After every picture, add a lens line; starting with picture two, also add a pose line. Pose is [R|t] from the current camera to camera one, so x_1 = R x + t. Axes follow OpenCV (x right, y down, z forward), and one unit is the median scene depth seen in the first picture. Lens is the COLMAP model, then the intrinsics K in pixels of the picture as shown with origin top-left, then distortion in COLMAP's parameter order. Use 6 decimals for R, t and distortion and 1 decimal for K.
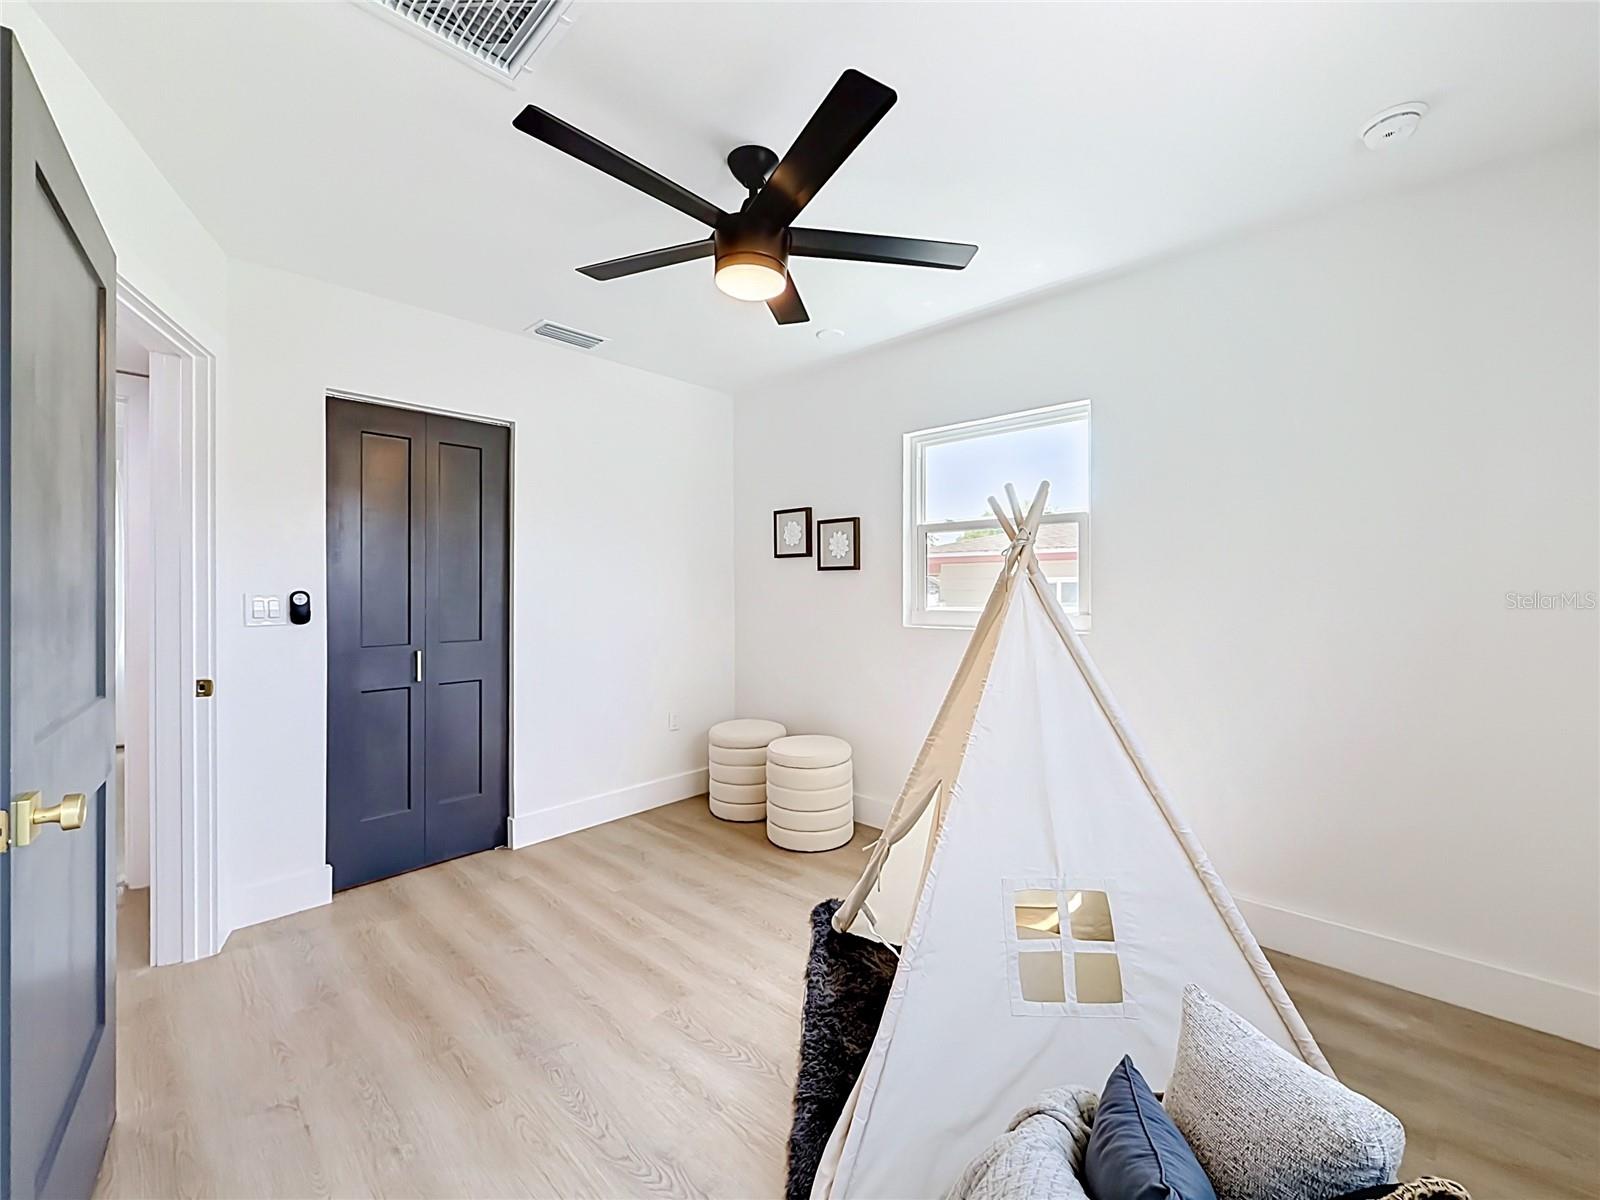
lens RADIAL K [[658.3, 0, 798.3], [0, 658.3, 590.1], [0, 0, 1]] dist [-0.008635, 0.000122]
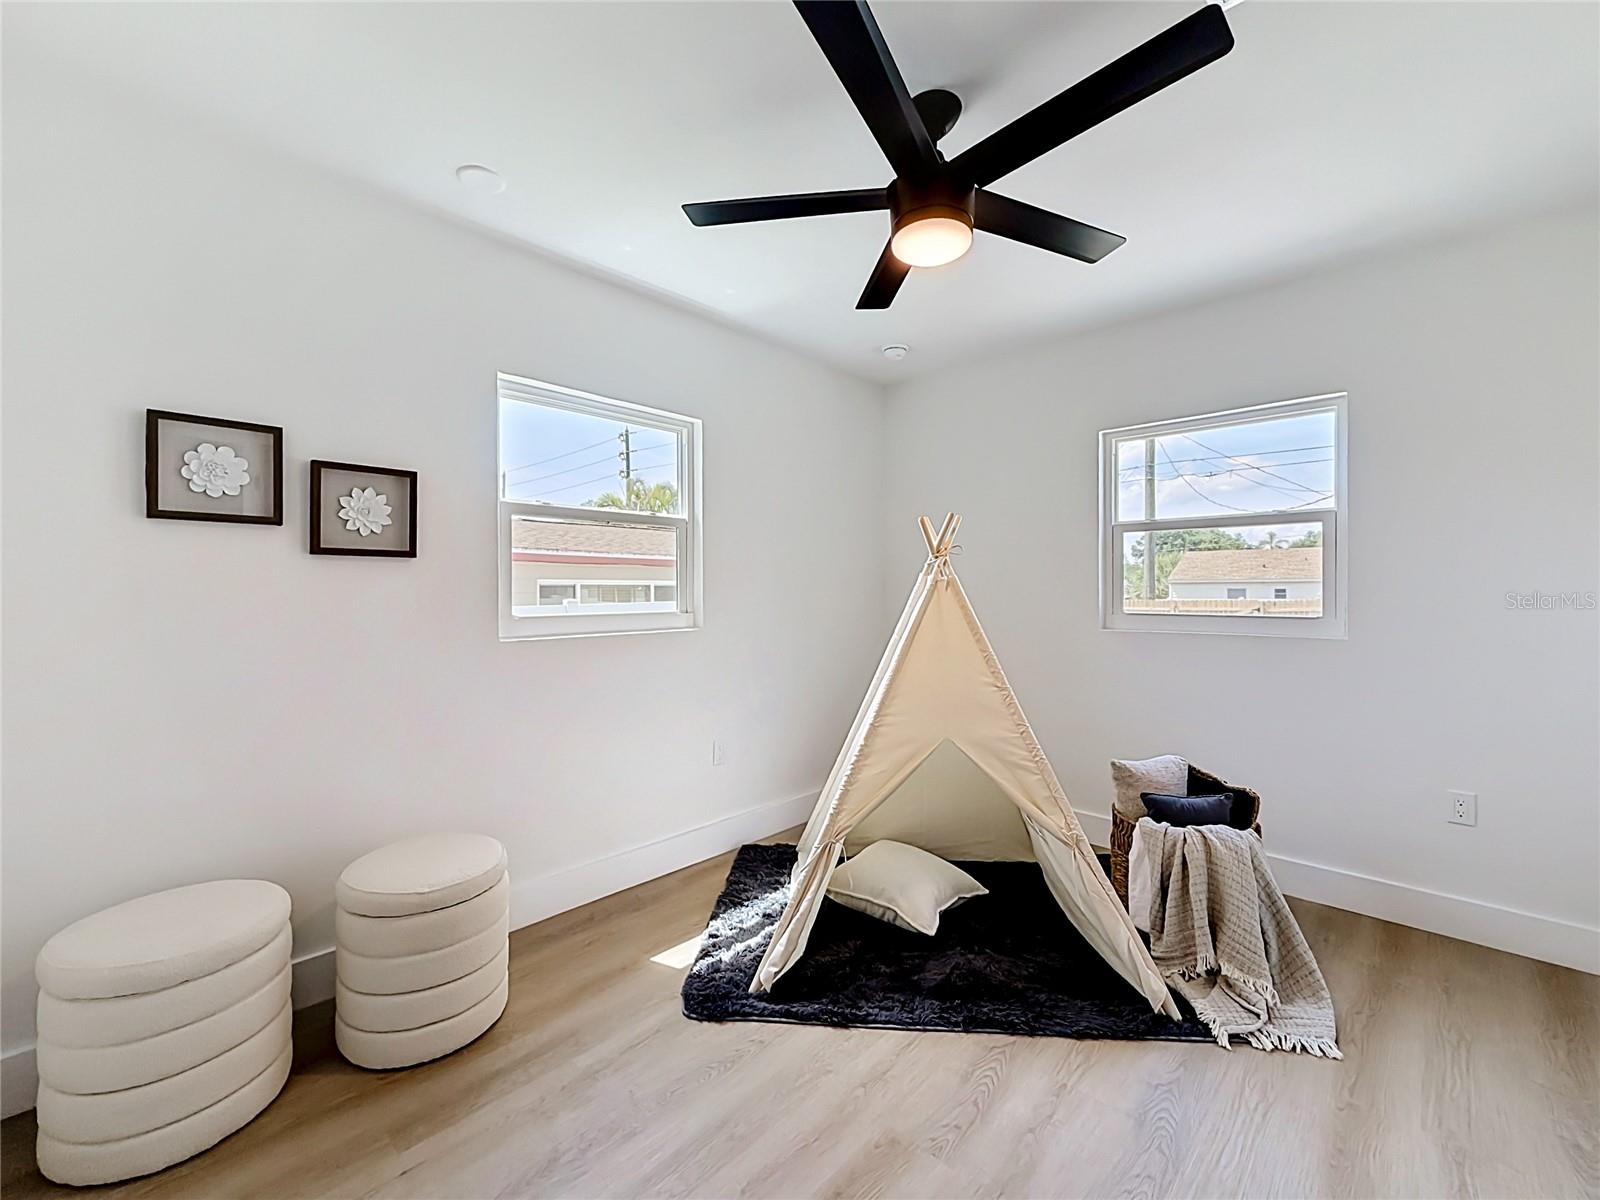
lens RADIAL K [[658.3, 0, 803.8], [0, 658.3, 602.1], [0, 0, 1]] dist [-0.008635, 0.000122]
pose [[0.005359, -0.004794, 0.999974, -0.647561], [0.006478, 0.999968, 0.004760, 0.012194], [-0.999965, 0.006452, 0.005390, 0.788150]]
